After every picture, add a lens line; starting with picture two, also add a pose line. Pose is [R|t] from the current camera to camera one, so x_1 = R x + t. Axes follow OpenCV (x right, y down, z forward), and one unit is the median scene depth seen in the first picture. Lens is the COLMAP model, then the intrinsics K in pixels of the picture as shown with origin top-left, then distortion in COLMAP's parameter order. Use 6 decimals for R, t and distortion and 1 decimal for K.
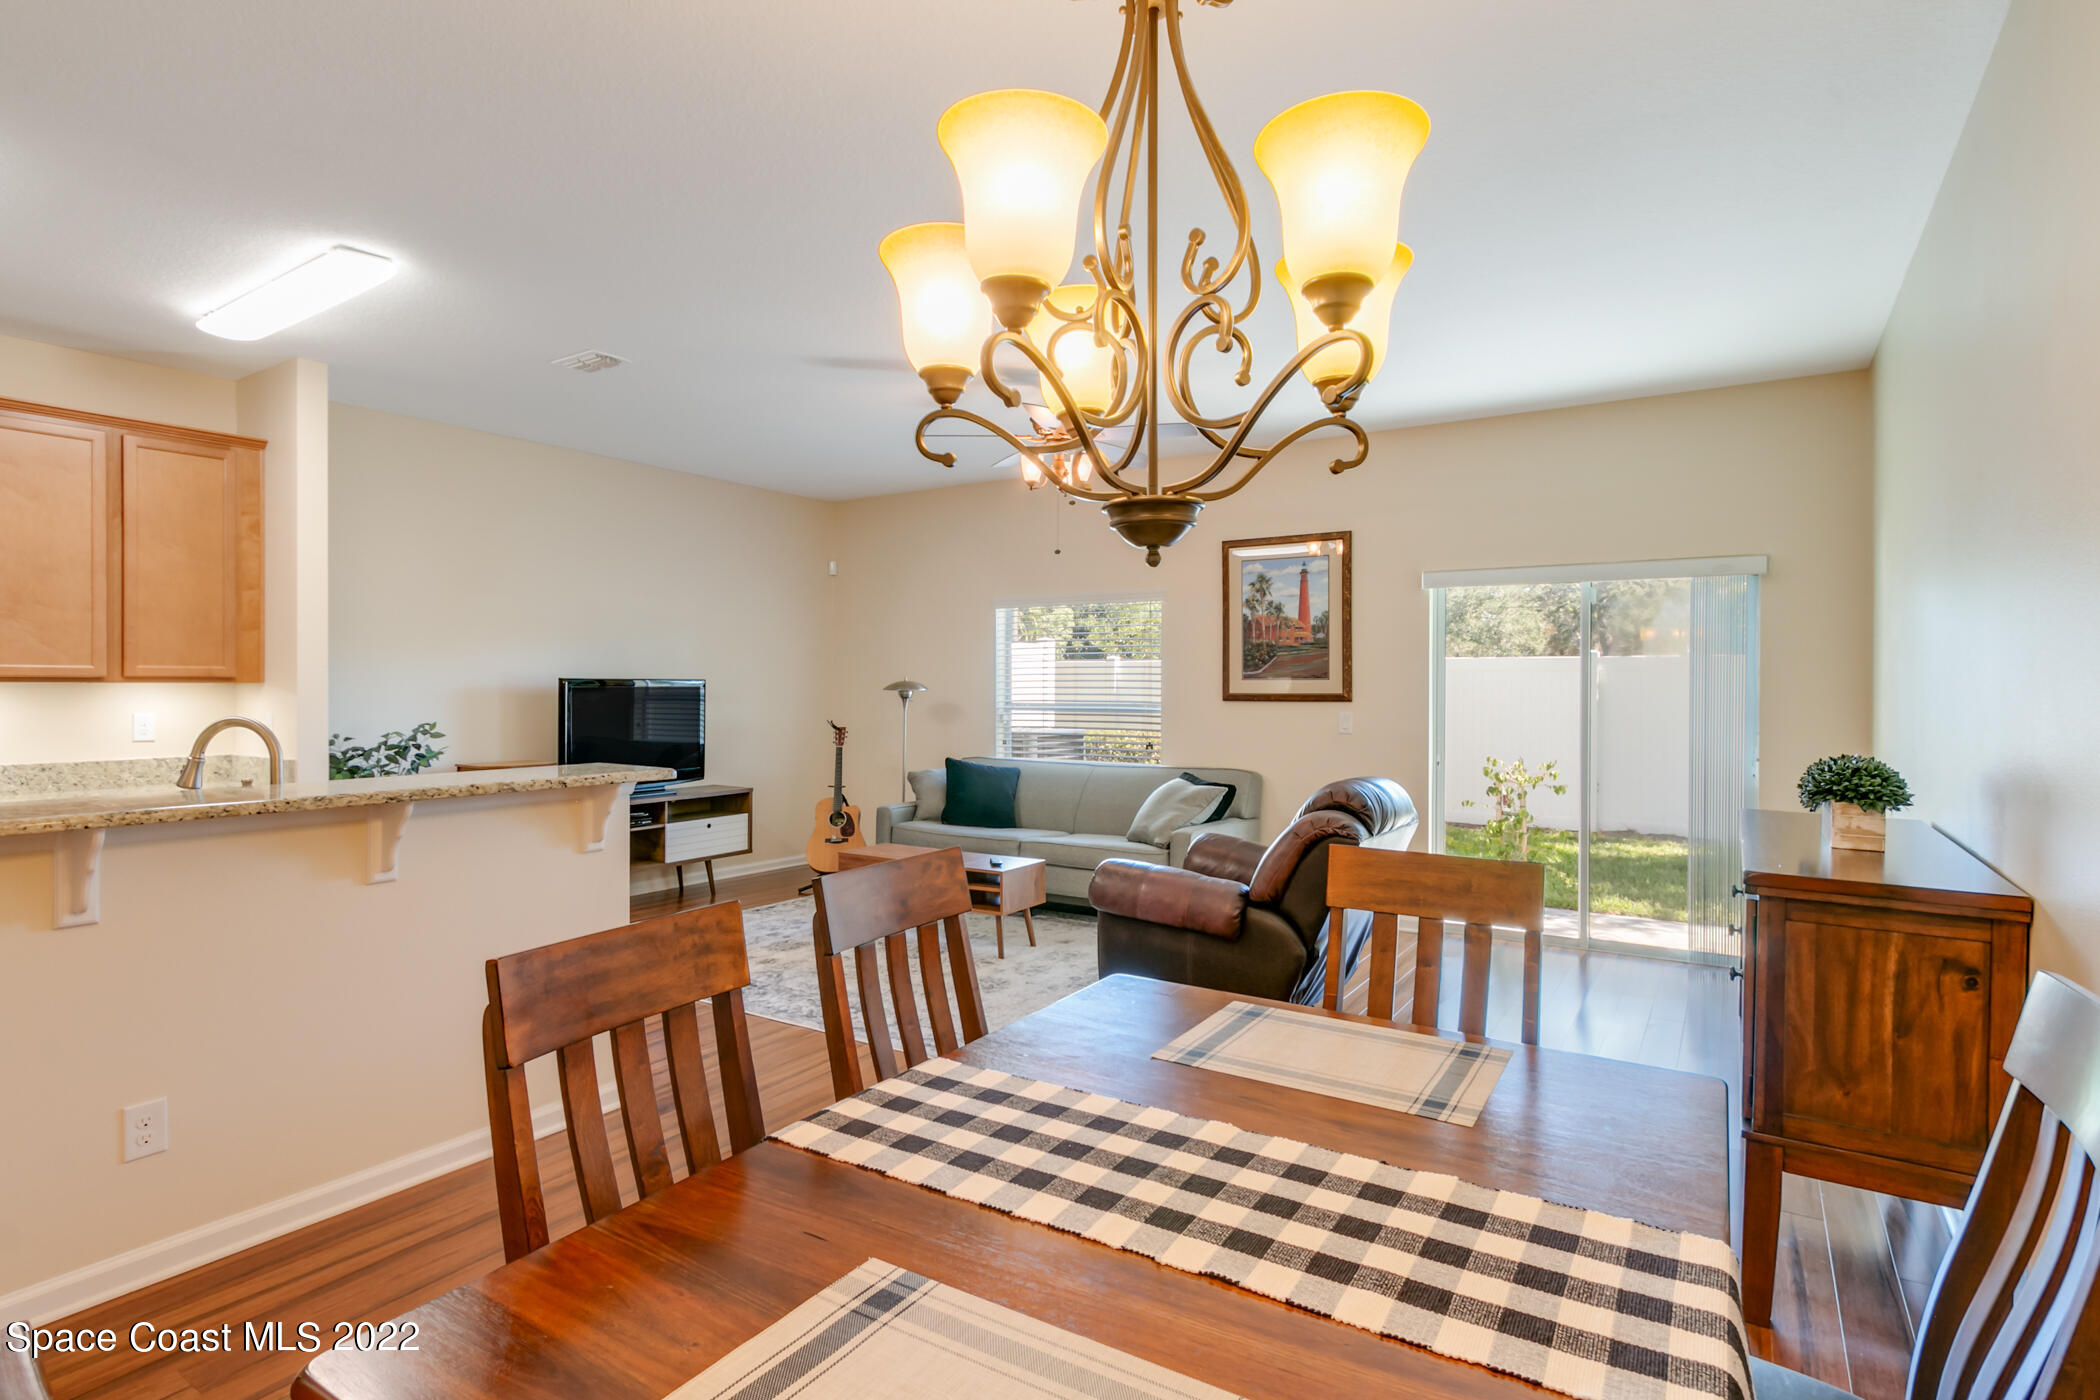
lens RADIAL K [[1076.8, 0, 1034.4], [0, 1076.8, 691.5], [0, 0, 1]] dist [0.004674, 0.000208]
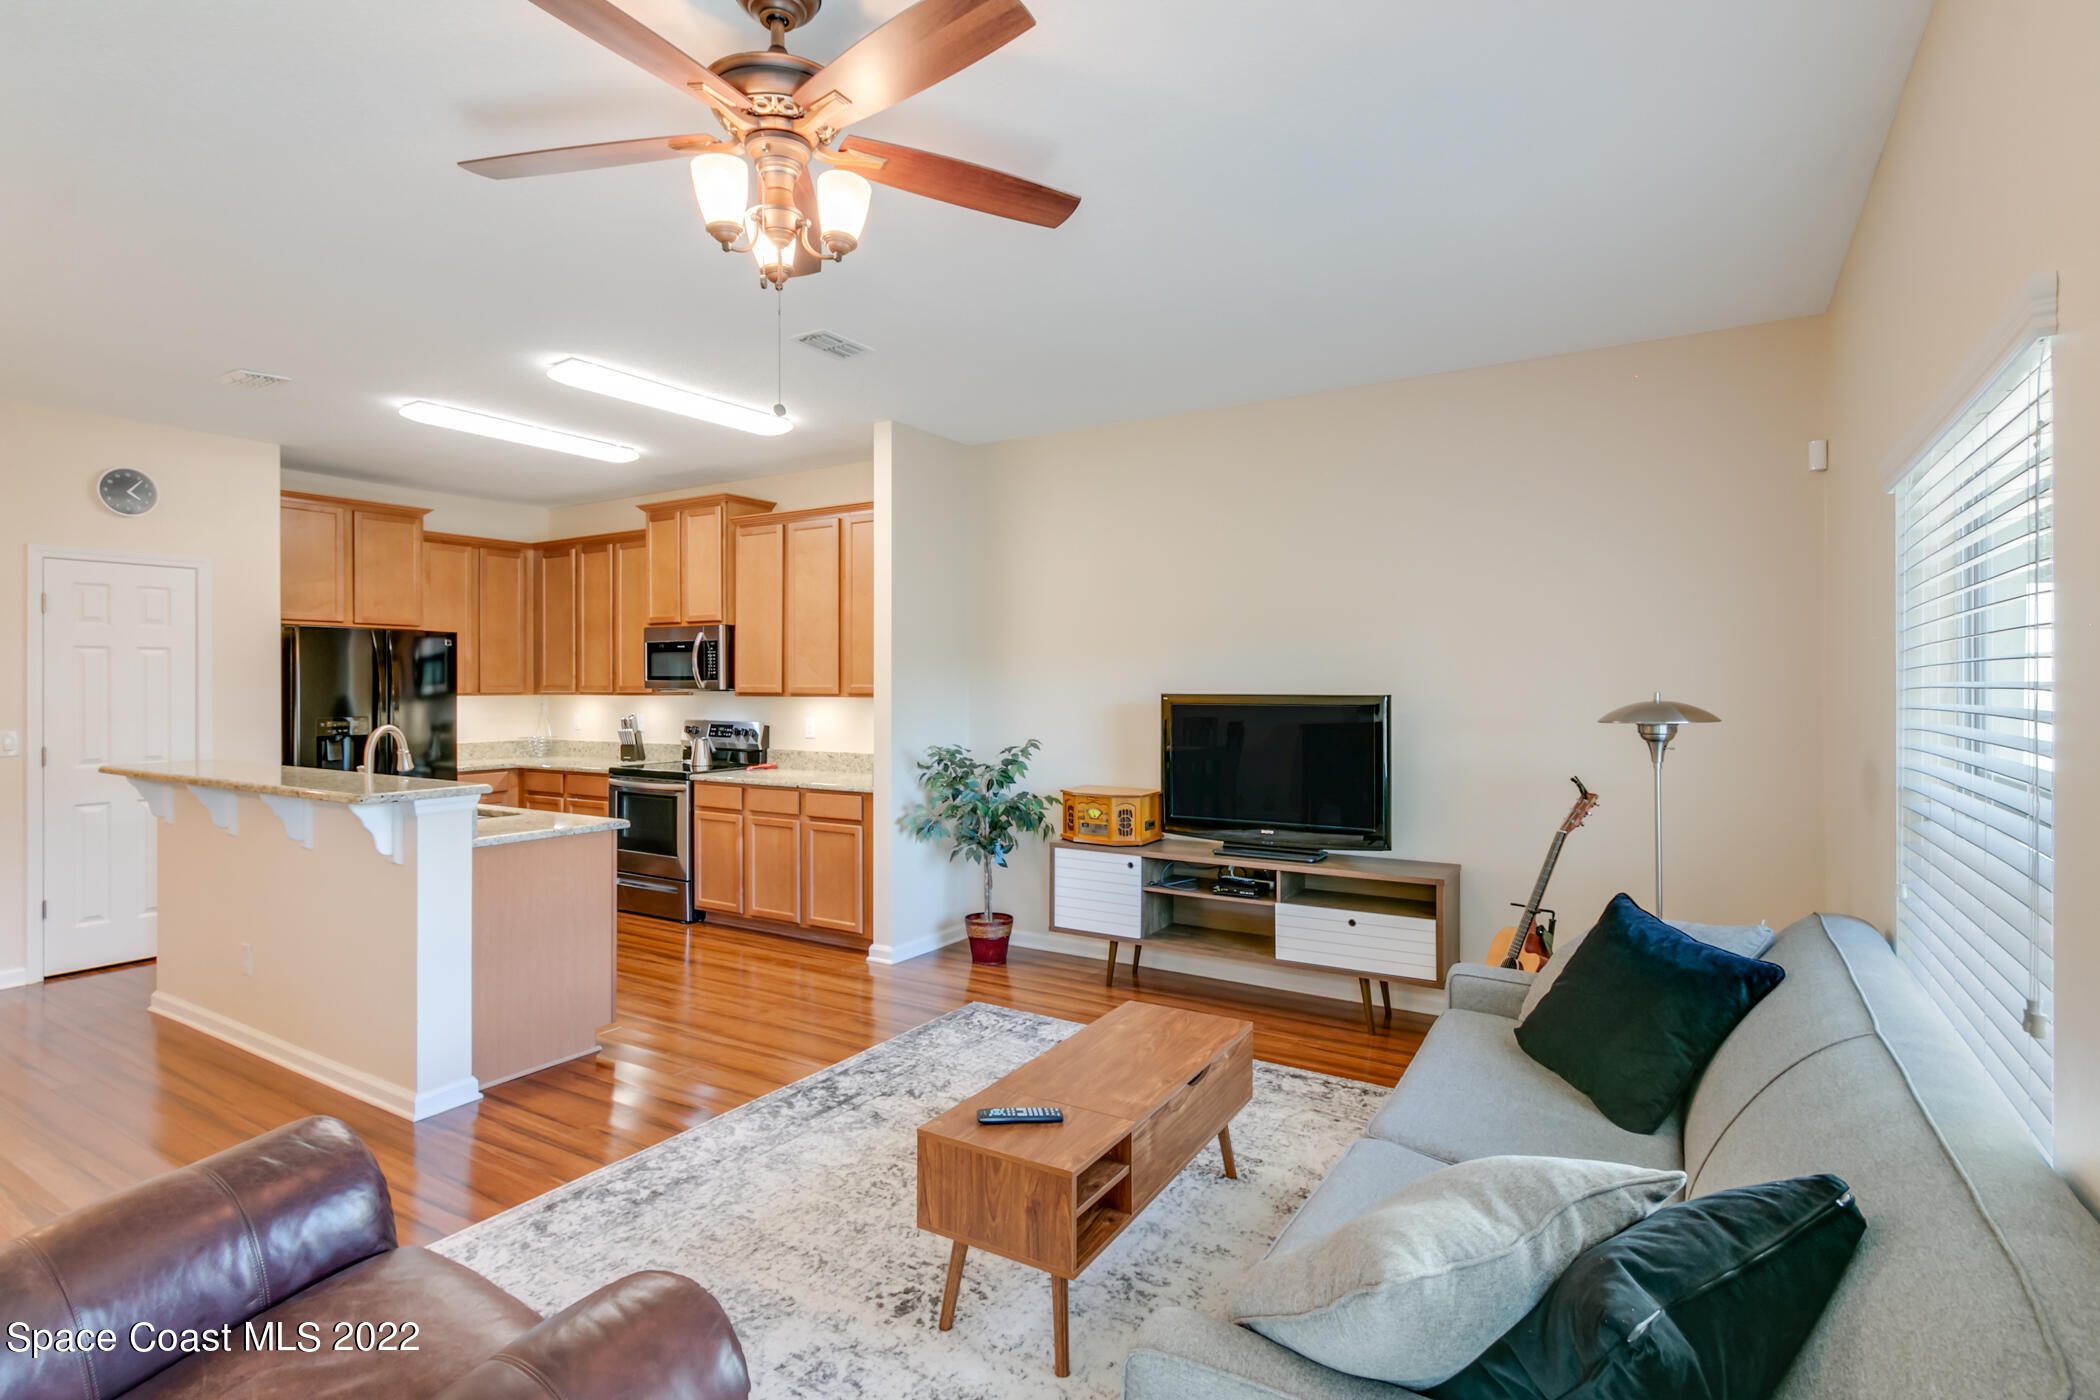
lens RADIAL K [[1043.2, 0, 1042.4], [0, 1043.2, 683.2], [0, 0, 1]] dist [0.005621, 0.000477]
pose [[0.014961, -0.001768, -0.999887, 0.338825], [-0.004001, 0.999990, -0.001828, -0.017644], [0.999880, 0.004028, 0.014953, 0.852592]]
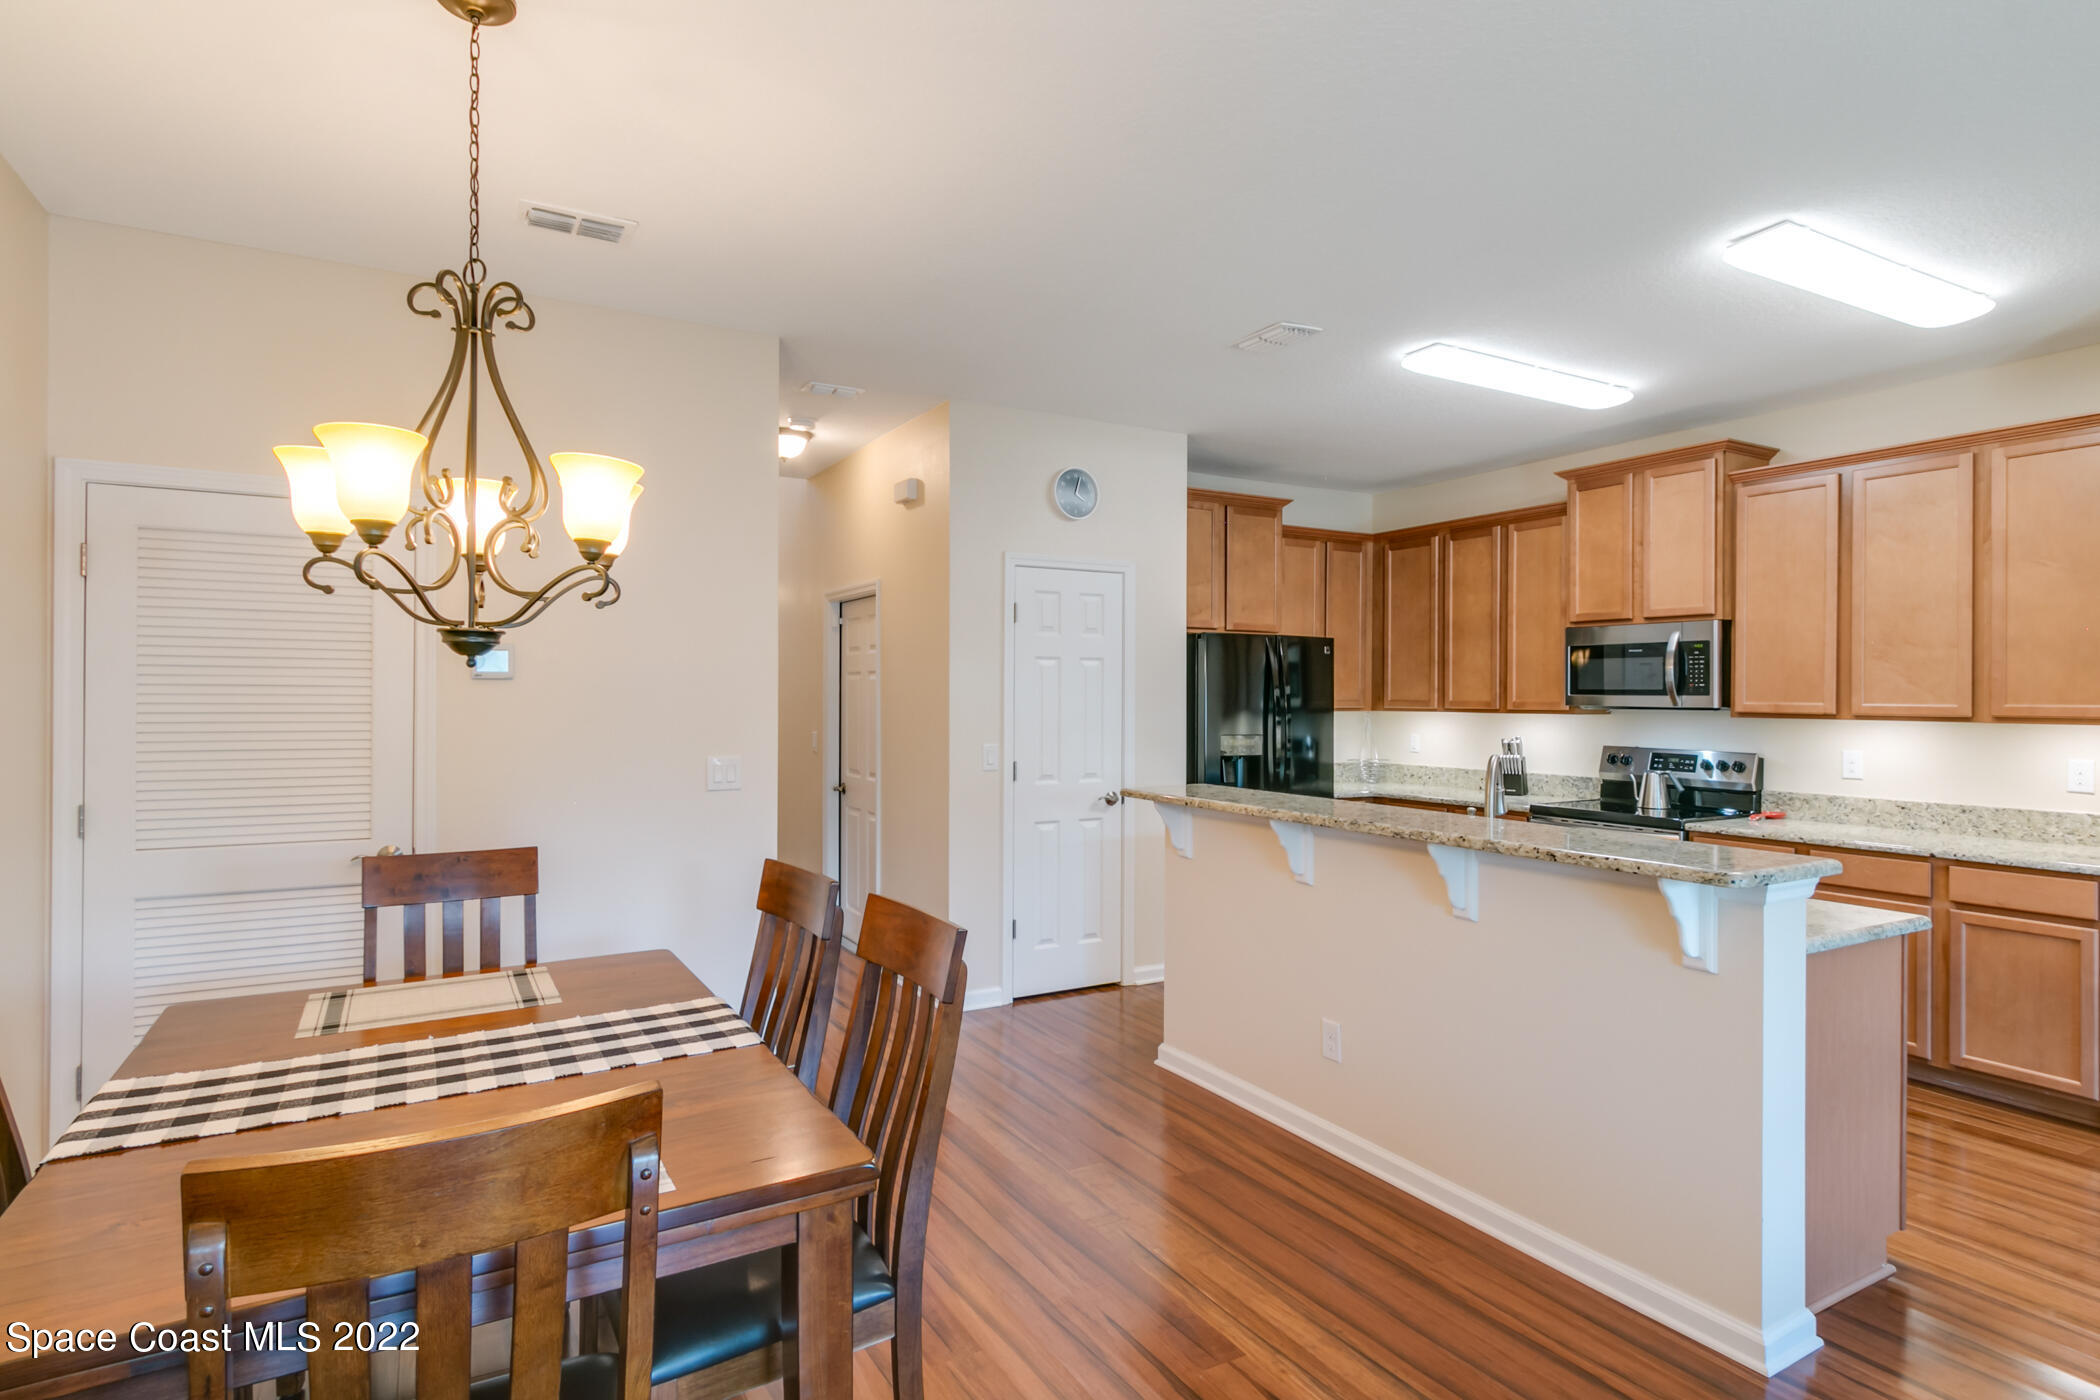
lens RADIAL K [[1076.8, 0, 1034.4], [0, 1076.8, 691.5], [0, 0, 1]] dist [0.004674, 0.000208]
pose [[-0.462674, -0.007402, -0.886497, 0.228899], [-0.010161, 0.999944, -0.003045, -0.016610], [0.886470, 0.007599, -0.462724, 0.488619]]
